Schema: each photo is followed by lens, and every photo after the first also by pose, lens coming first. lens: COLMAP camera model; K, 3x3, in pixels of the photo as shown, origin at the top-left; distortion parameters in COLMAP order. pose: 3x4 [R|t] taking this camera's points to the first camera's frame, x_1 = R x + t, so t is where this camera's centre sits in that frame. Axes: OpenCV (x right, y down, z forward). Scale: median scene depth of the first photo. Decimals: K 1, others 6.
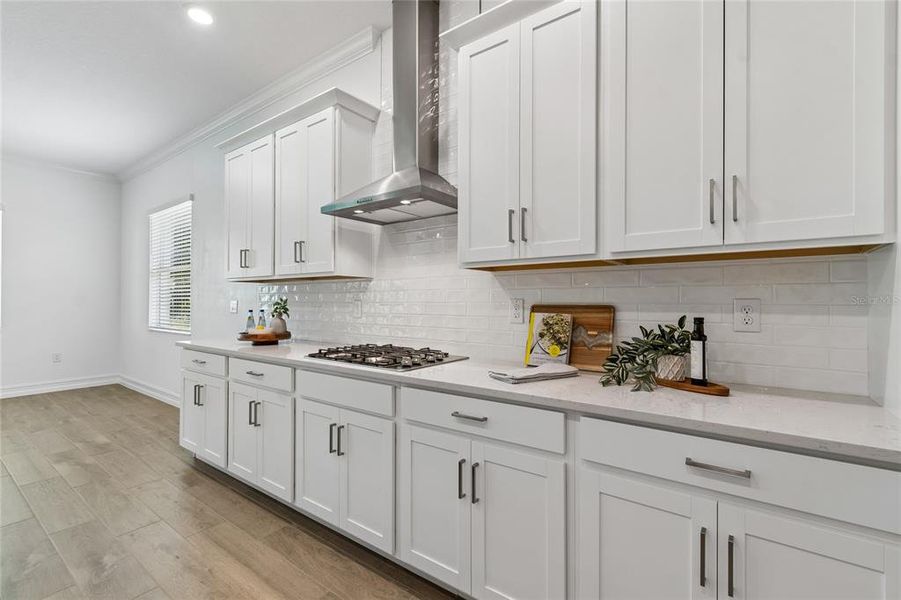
lens RADIAL K [[401.1, 0, 455.4], [0, 401.1, 297.1], [0, 0, 1]] dist [0.004066, -0.000228]
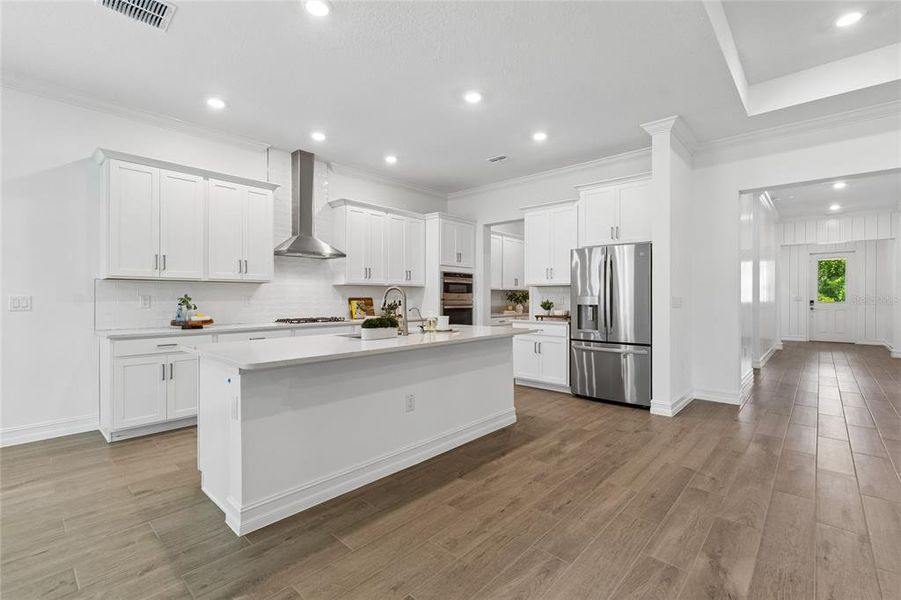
lens RADIAL K [[401.1, 0, 455.2], [0, 401.1, 297.4], [0, 0, 1]] dist [0.004066, -0.000228]
pose [[0.110425, -0.005329, 0.993870, -2.611315], [-0.008490, 0.999944, 0.006304, -0.009110], [-0.993848, -0.009134, 0.110374, -0.045140]]
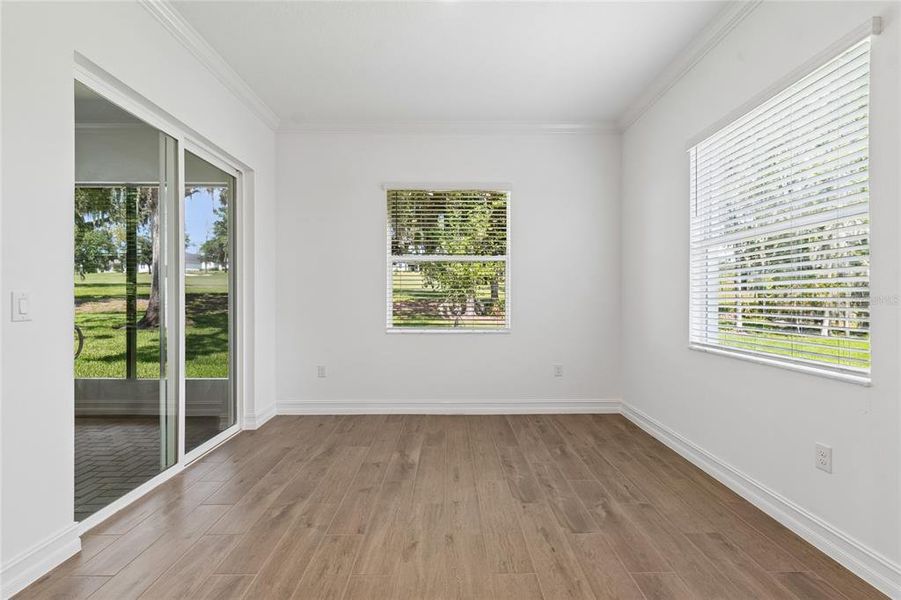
lens RADIAL K [[401.1, 0, 449.3], [0, 401.1, 298.9], [0, 0, 1]] dist [0.004066, -0.000228]
pose [[0.591777, -0.000064, -0.806102, -1.344742], [0.007939, 0.999952, 0.005749, 0.012768], [0.806063, -0.009802, 0.591749, 1.017544]]
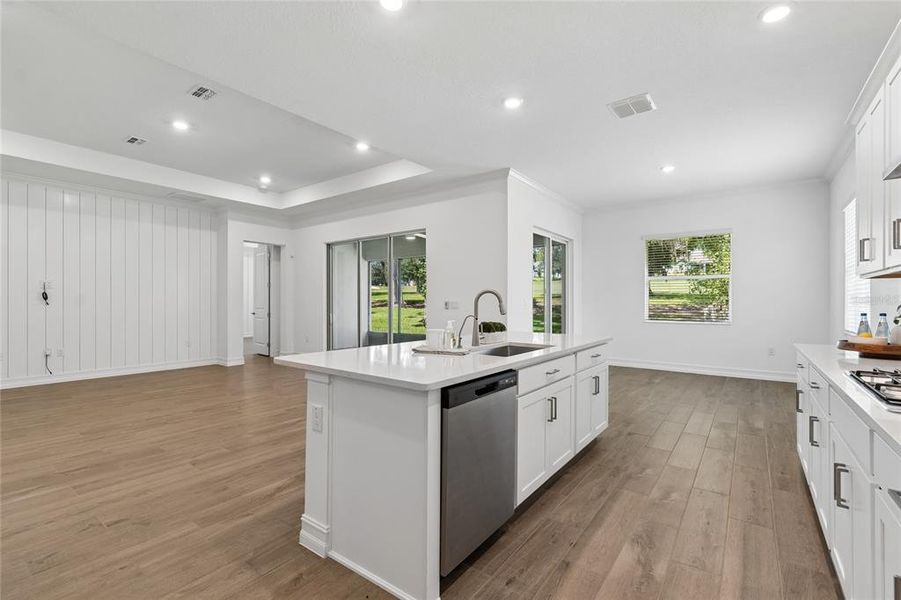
lens RADIAL K [[401.1, 0, 455.3], [0, 401.1, 300.0], [0, 0, 1]] dist [0.004066, -0.000228]
pose [[-0.007908, -0.004412, -0.999959, 0.475774], [0.007919, 0.999959, -0.004475, 0.002565], [0.999937, -0.007954, -0.007872, 0.285941]]
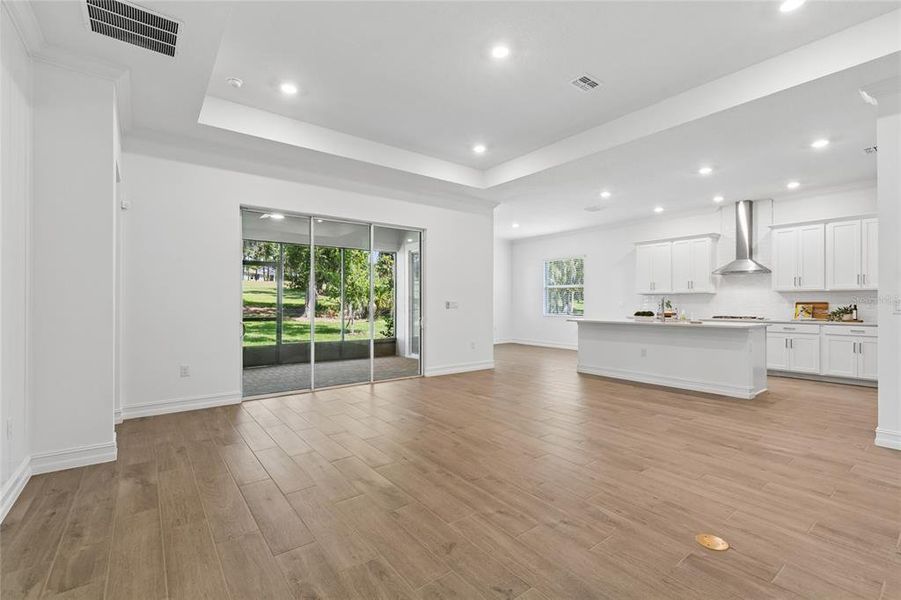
lens RADIAL K [[401.1, 0, 459.1], [0, 401.1, 301.8], [0, 0, 1]] dist [0.004066, -0.000228]
pose [[0.961826, -0.003801, -0.273634, -1.657061], [0.005405, 0.999972, 0.005111, -0.019358], [0.273607, -0.006395, 0.961820, -3.110288]]
